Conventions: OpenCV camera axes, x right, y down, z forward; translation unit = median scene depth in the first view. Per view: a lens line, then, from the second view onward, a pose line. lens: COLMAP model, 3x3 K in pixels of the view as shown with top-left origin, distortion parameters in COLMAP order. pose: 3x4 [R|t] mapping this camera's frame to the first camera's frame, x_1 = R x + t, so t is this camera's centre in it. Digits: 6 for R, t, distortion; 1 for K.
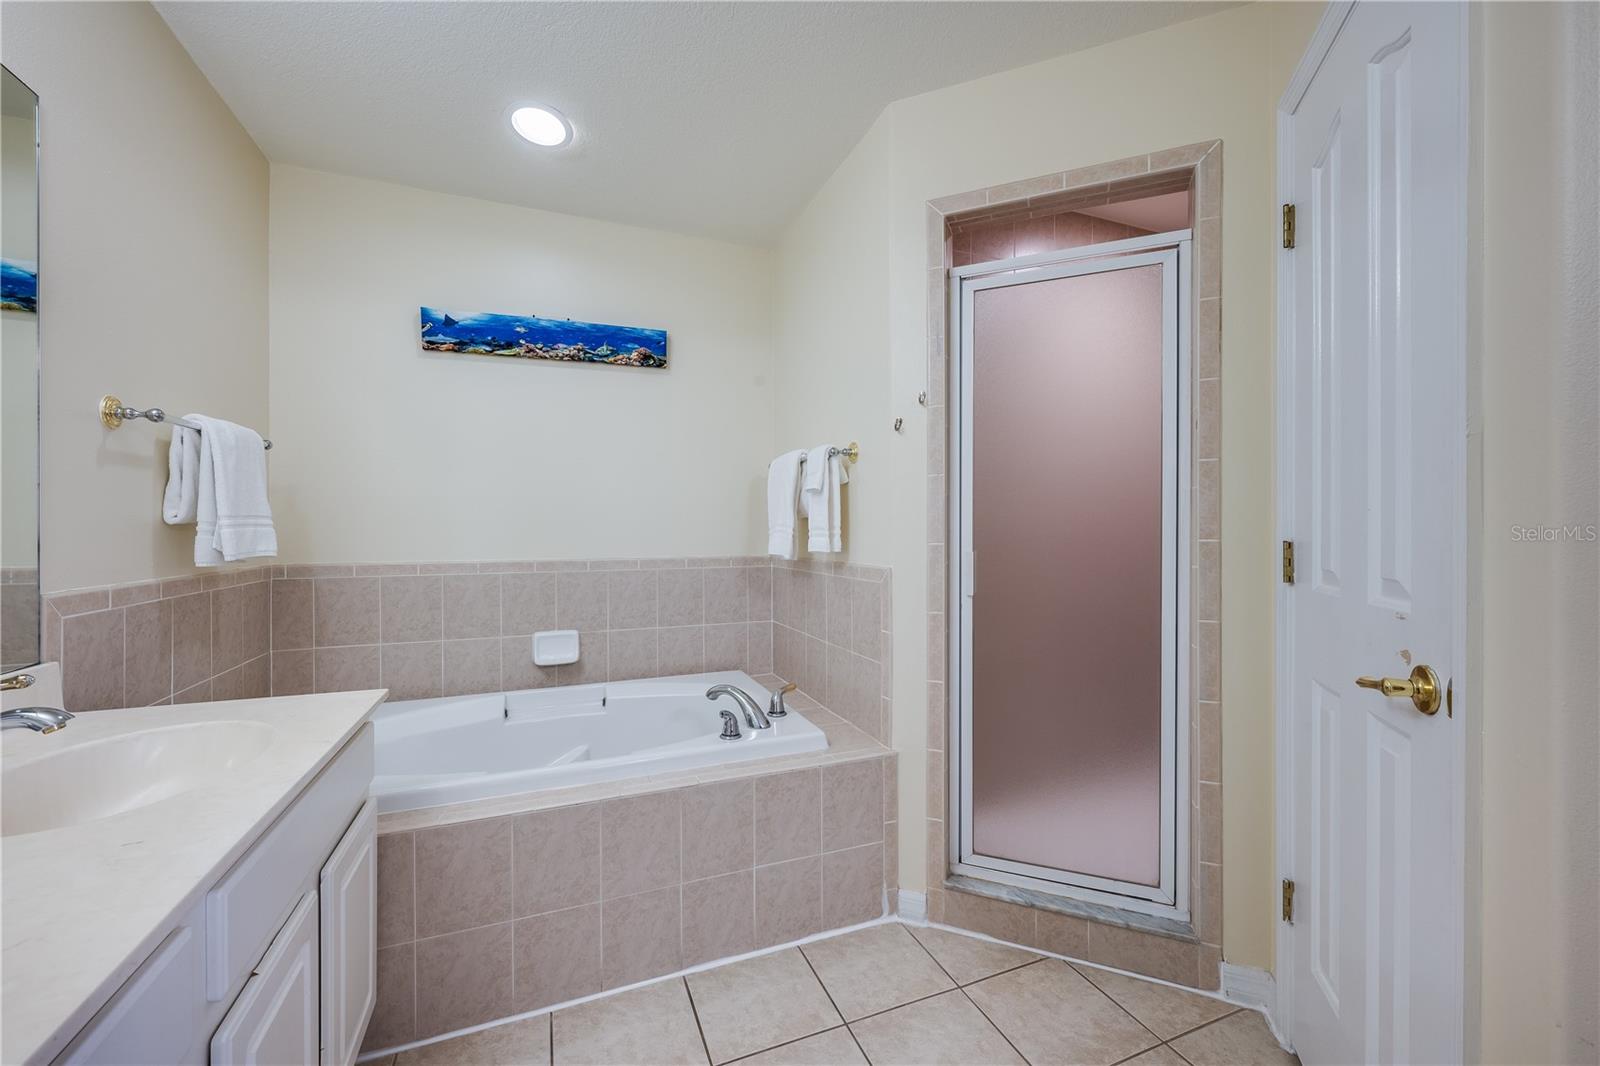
lens RADIAL K [[632.5, 0, 803.2], [0, 632.5, 542.8], [0, 0, 1]] dist [0.000135, 0.000059]
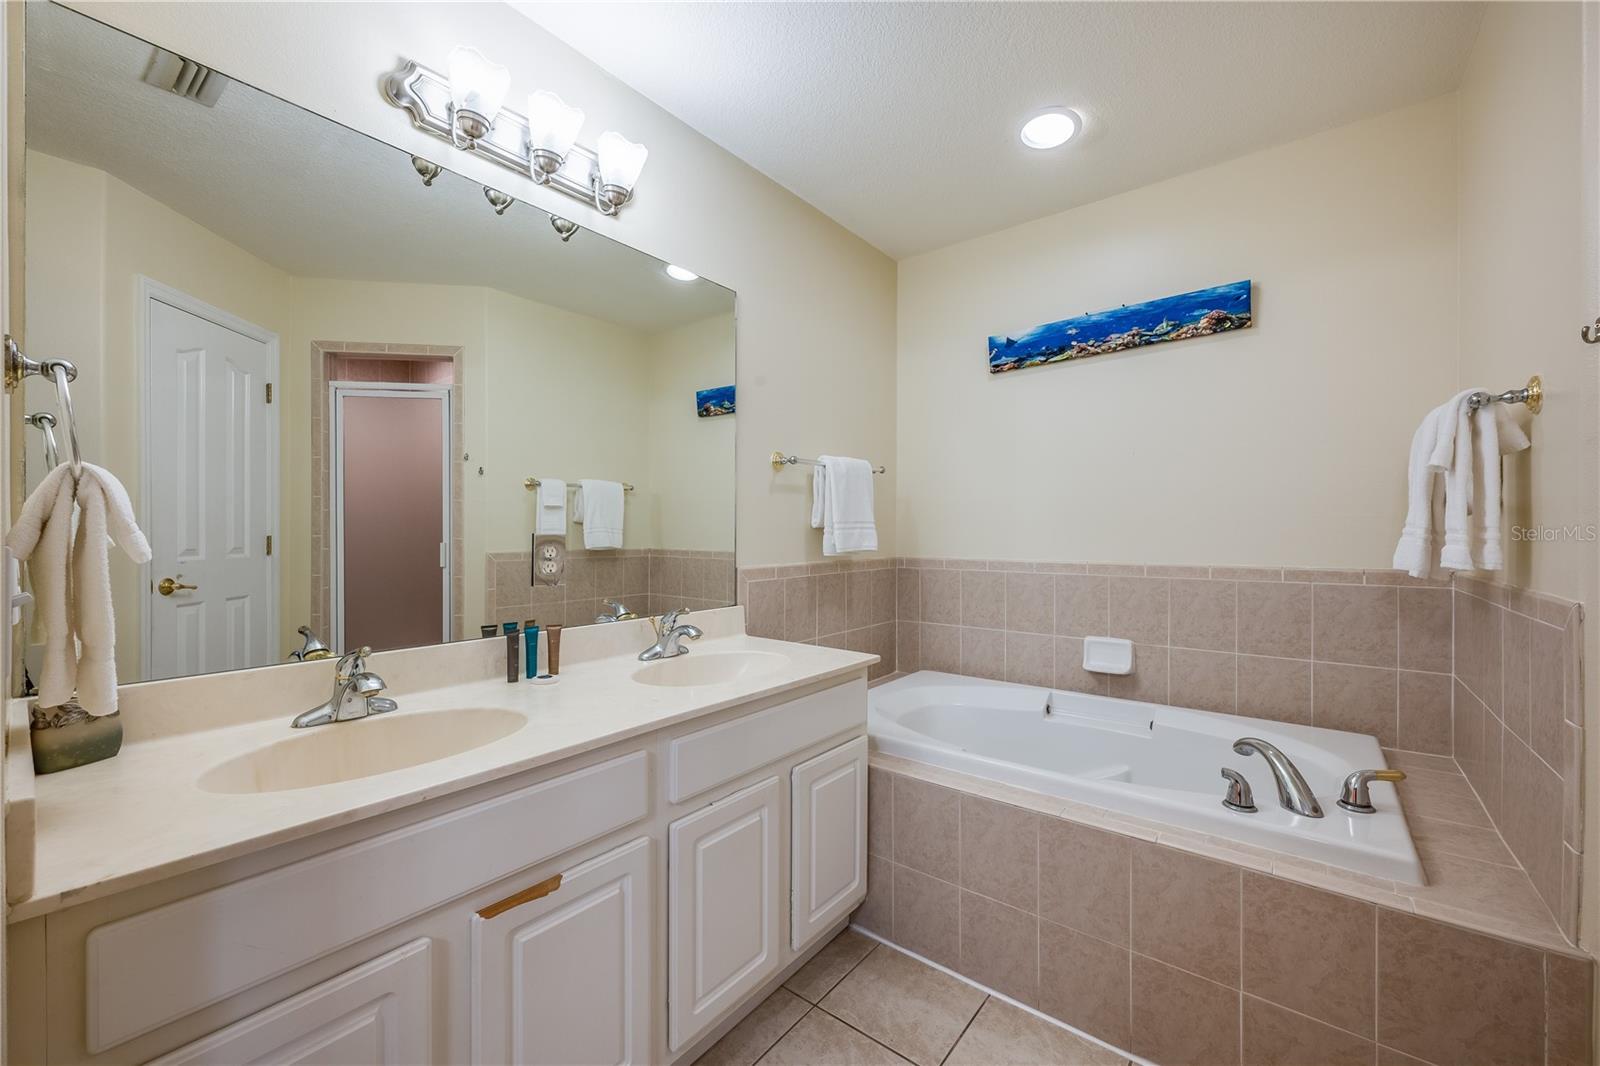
lens RADIAL K [[632.5, 0, 792.0], [0, 632.5, 542.4], [0, 0, 1]] dist [0.000135, 0.000059]
pose [[0.480379, 0.016691, -0.876902, 0.268410], [-0.018183, 0.999794, 0.009069, -0.004963], [0.876873, 0.011588, 0.480583, 0.158972]]
